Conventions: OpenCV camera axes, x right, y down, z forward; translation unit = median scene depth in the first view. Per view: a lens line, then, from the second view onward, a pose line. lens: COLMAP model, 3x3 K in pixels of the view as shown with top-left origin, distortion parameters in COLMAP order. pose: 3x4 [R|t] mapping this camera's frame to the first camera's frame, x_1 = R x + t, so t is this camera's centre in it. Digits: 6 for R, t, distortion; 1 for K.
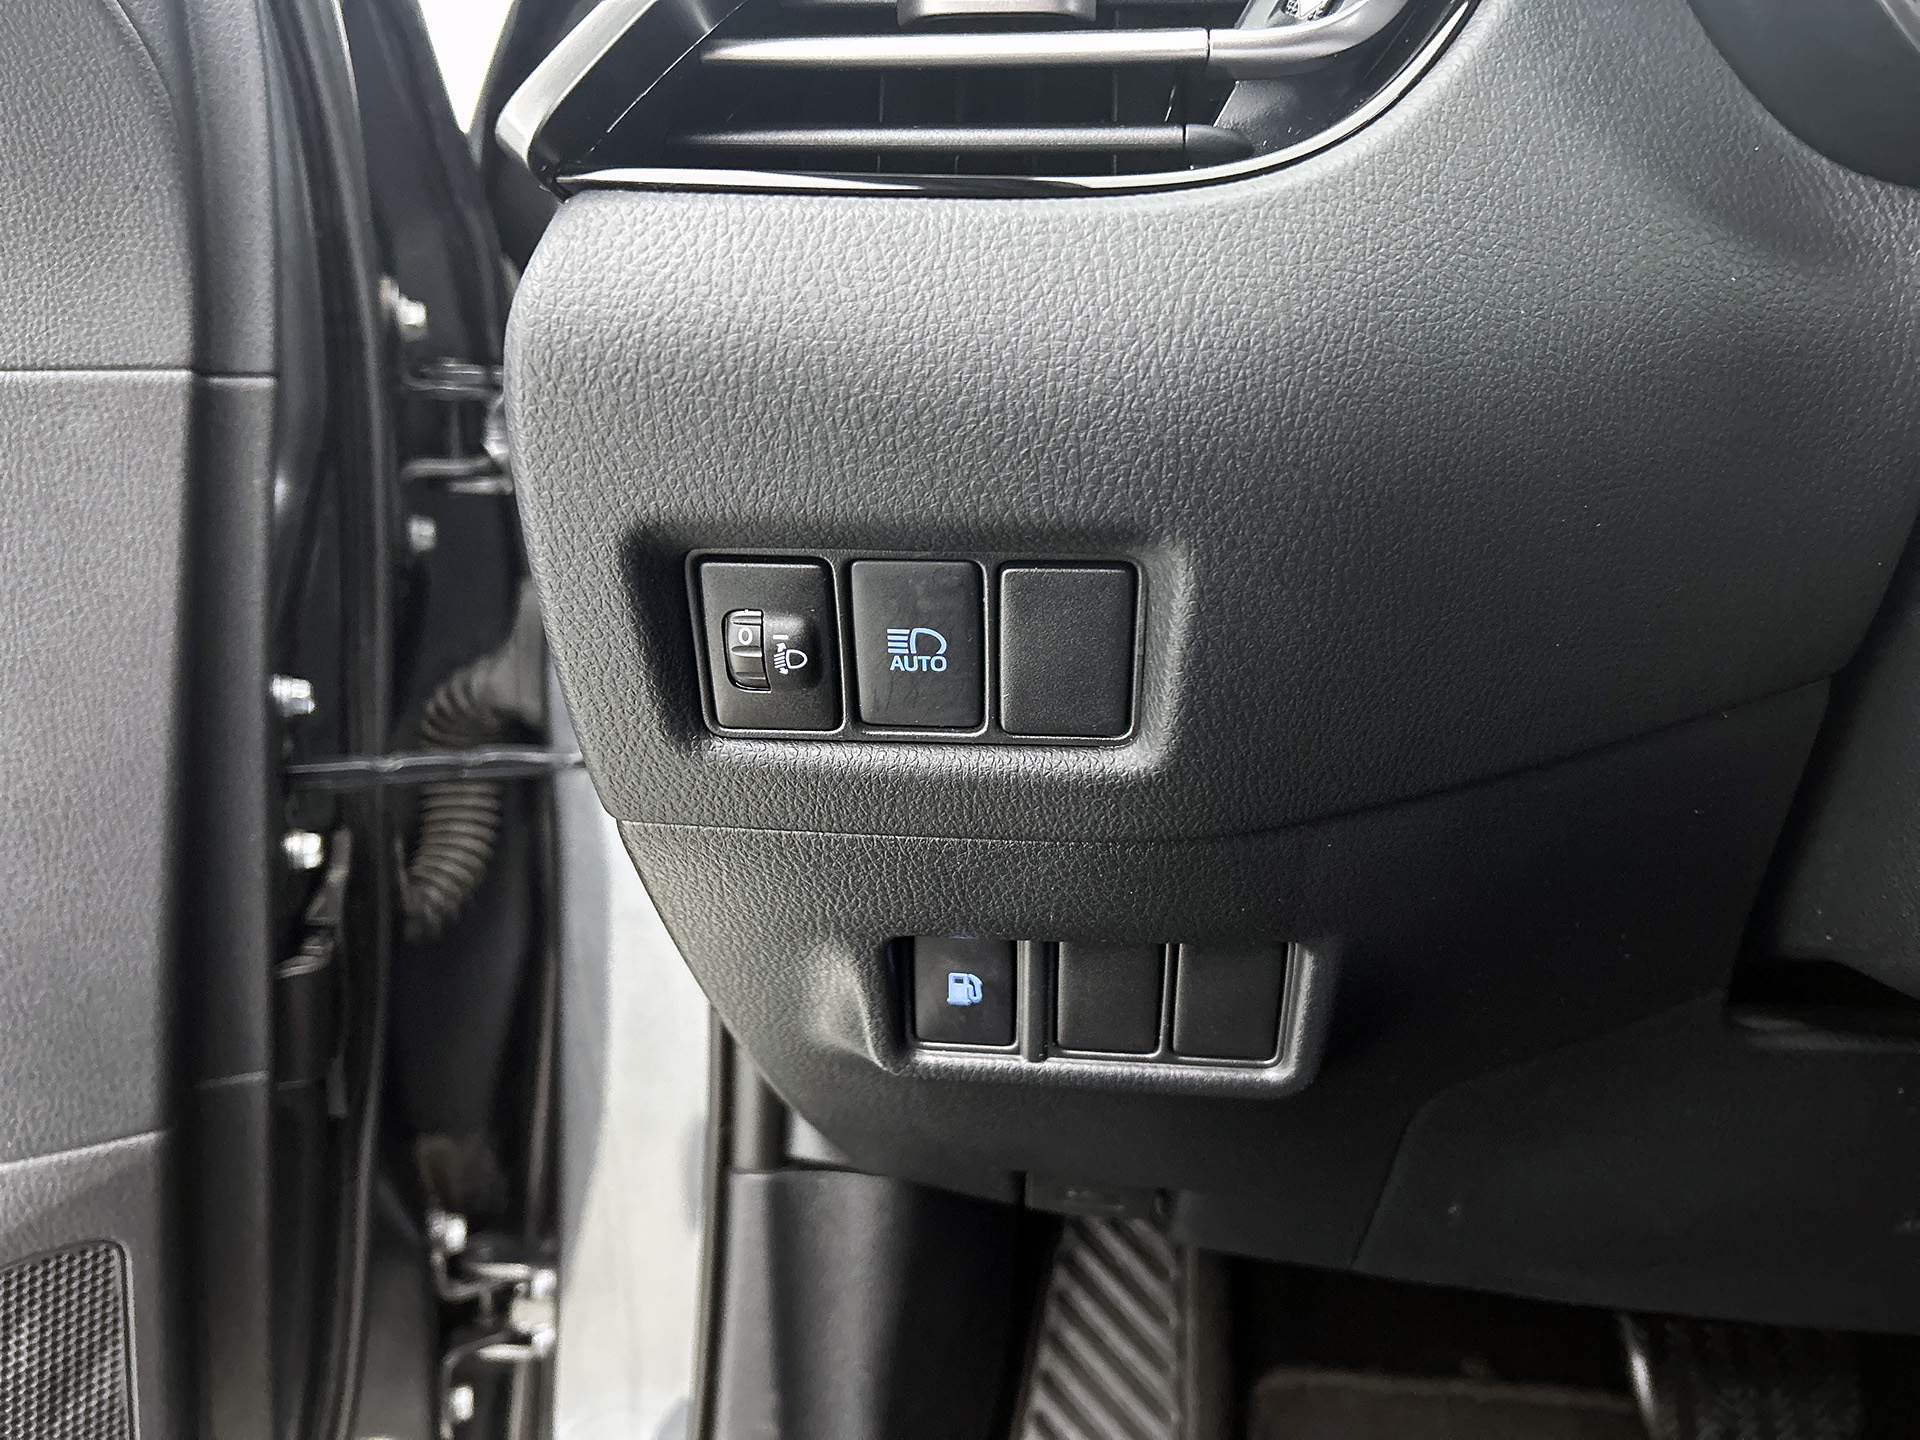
lens RADIAL K [[1483.9, 0, 945.7], [0, 1483.9, 737.8], [0, 0, 1]] dist [0.045372, -0.065853]
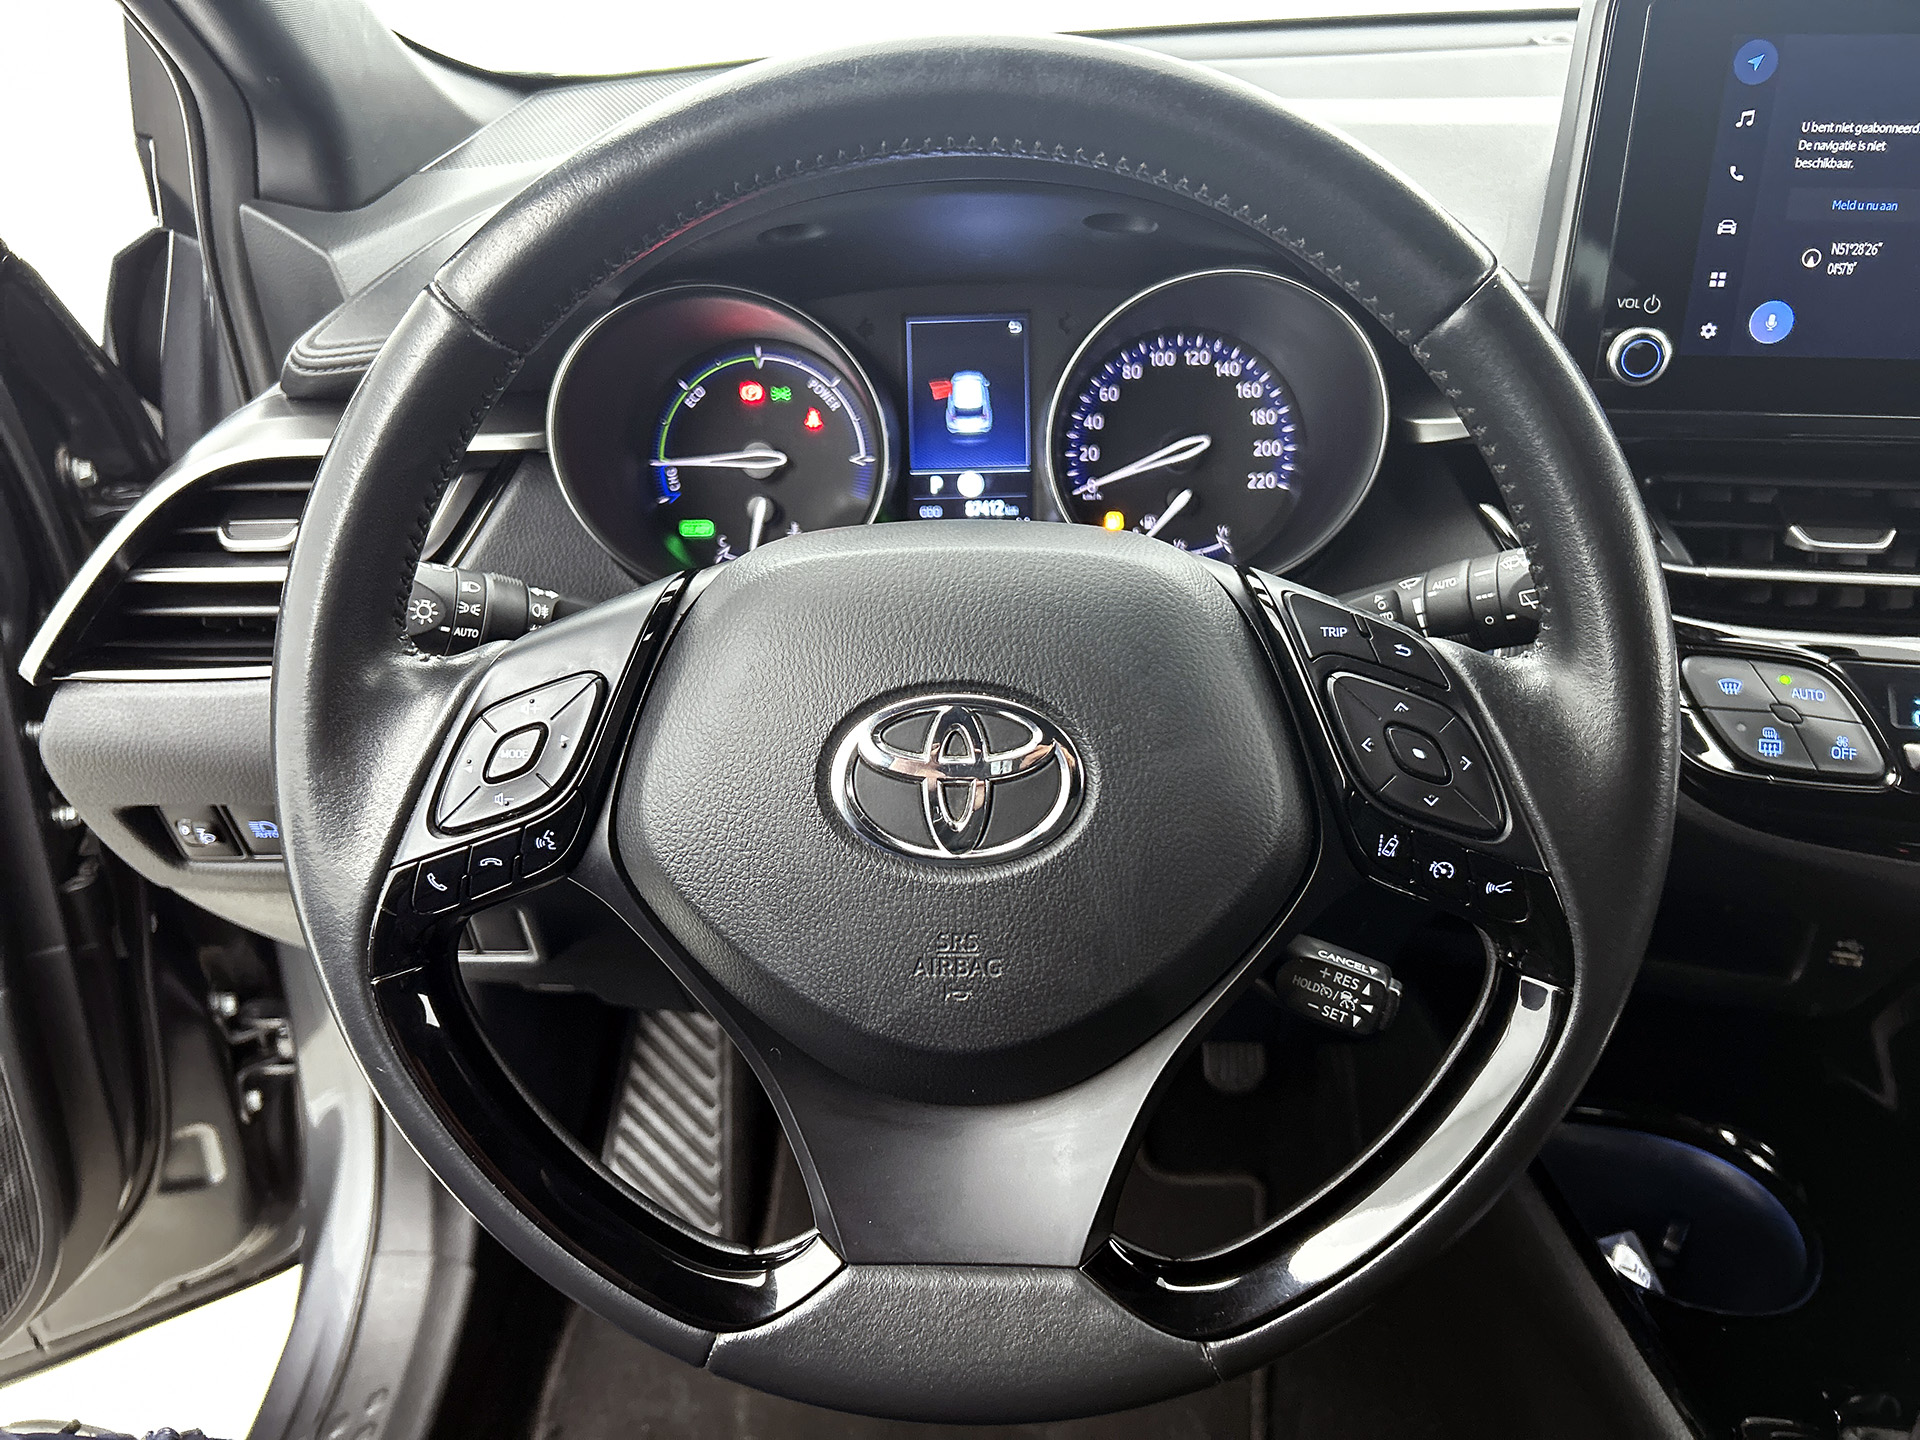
lens RADIAL K [[1483.9, 0, 937.0], [0, 1483.9, 745.5], [0, 0, 1]] dist [0.045372, -0.065853]
pose [[0.998147, -0.052679, 0.030440, 1.034820], [0.043988, 0.970486, 0.237113, -0.743408], [-0.042032, -0.235335, 0.971005, -1.359545]]
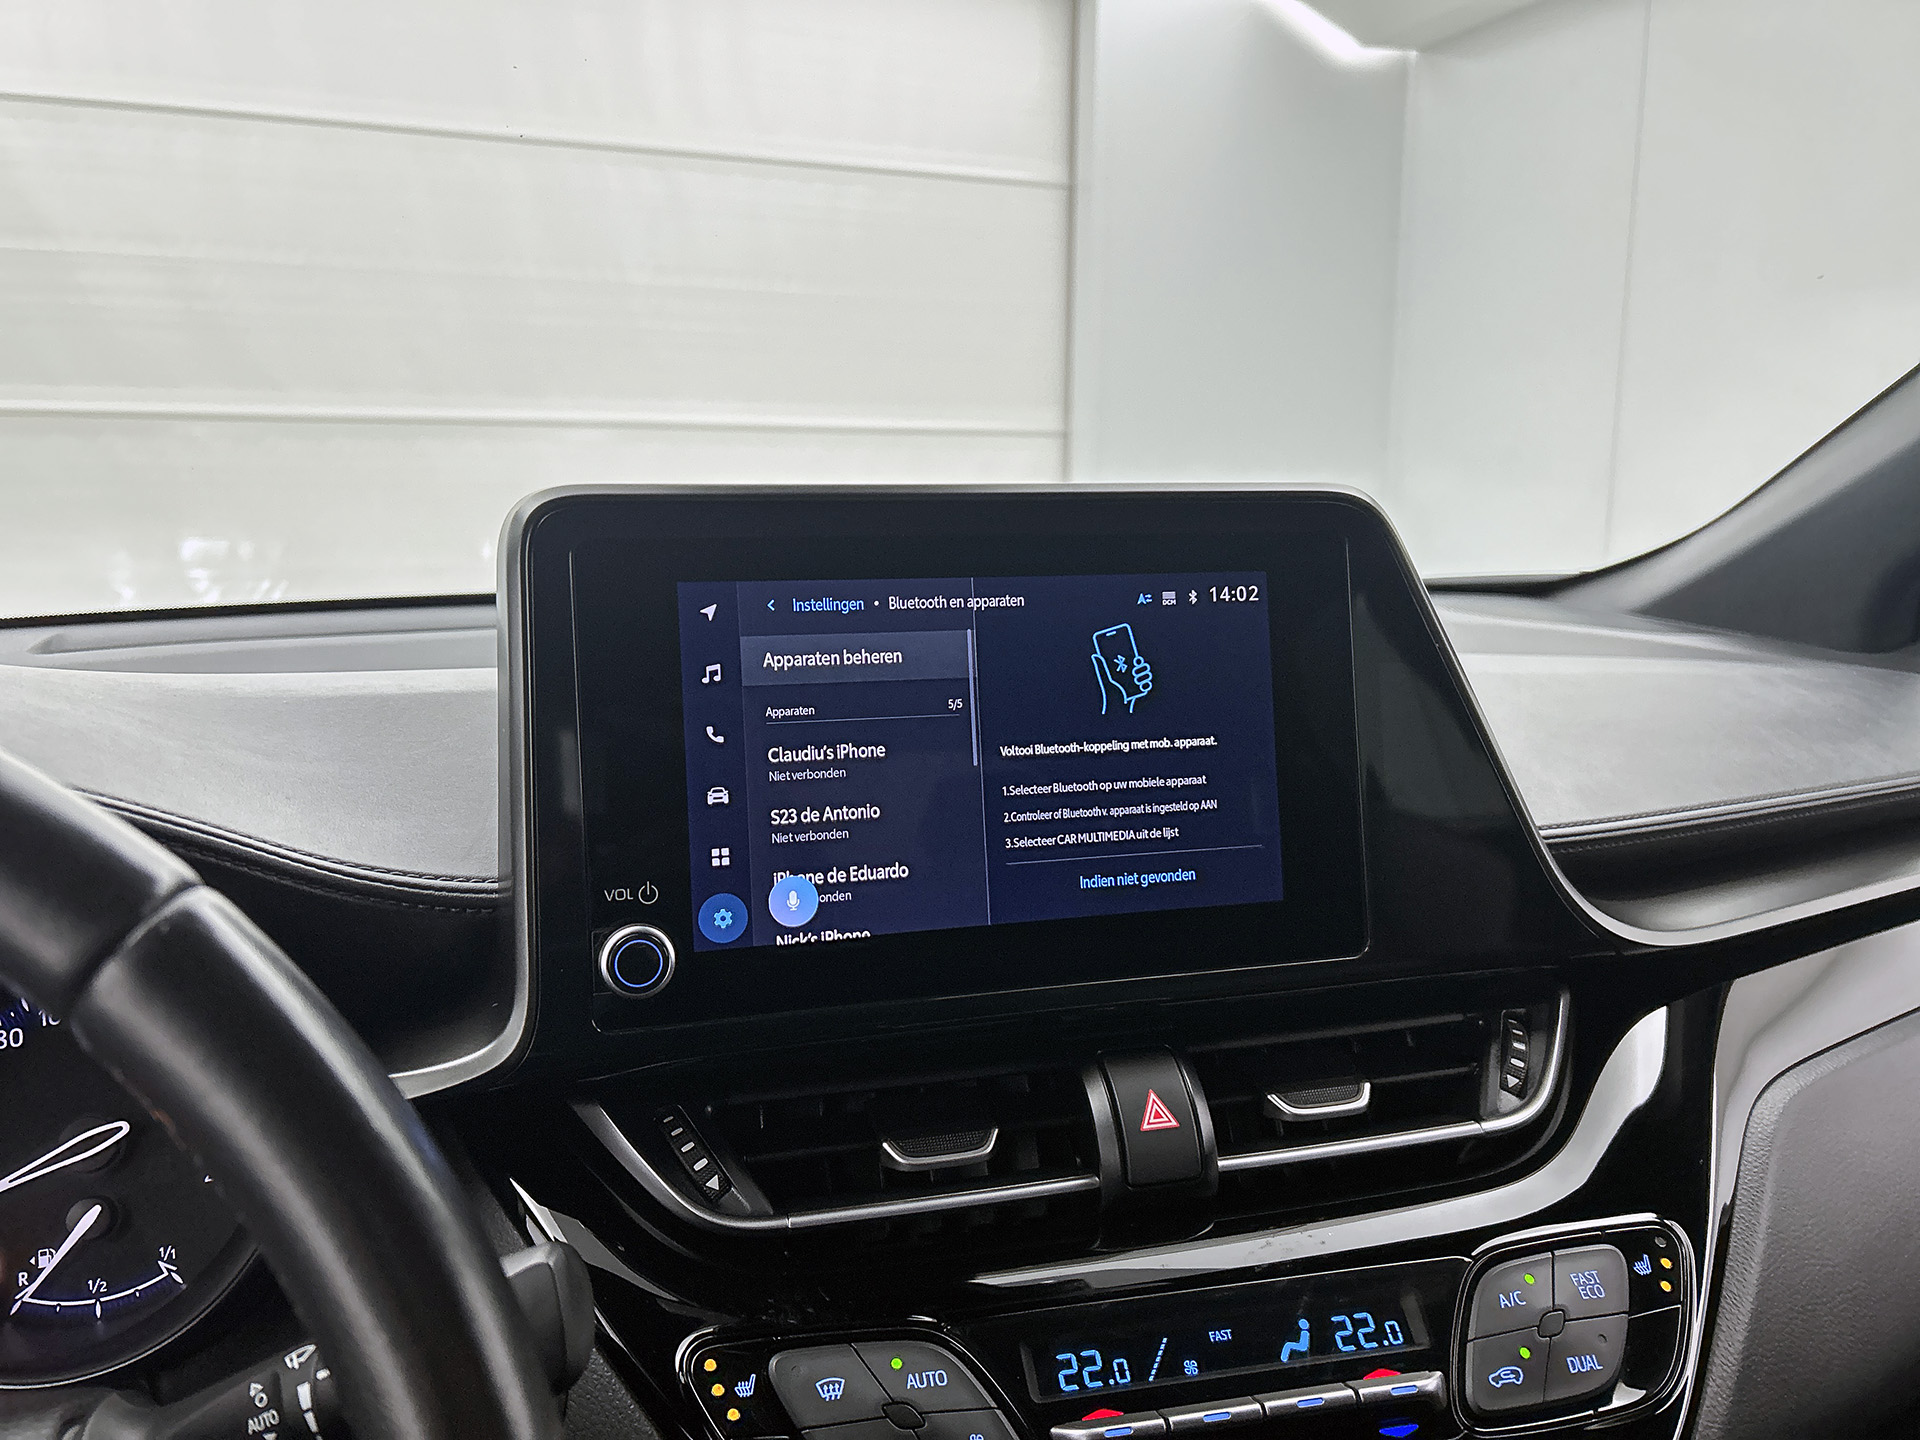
lens RADIAL K [[1483.9, 0, 947.8], [0, 1483.9, 710.0], [0, 0, 1]] dist [0.045372, -0.065853]
pose [[0.883441, -0.075392, 0.462436, 1.678916], [0.143418, 0.983108, -0.113709, -0.767525], [-0.446052, 0.166777, 0.879331, -0.846536]]
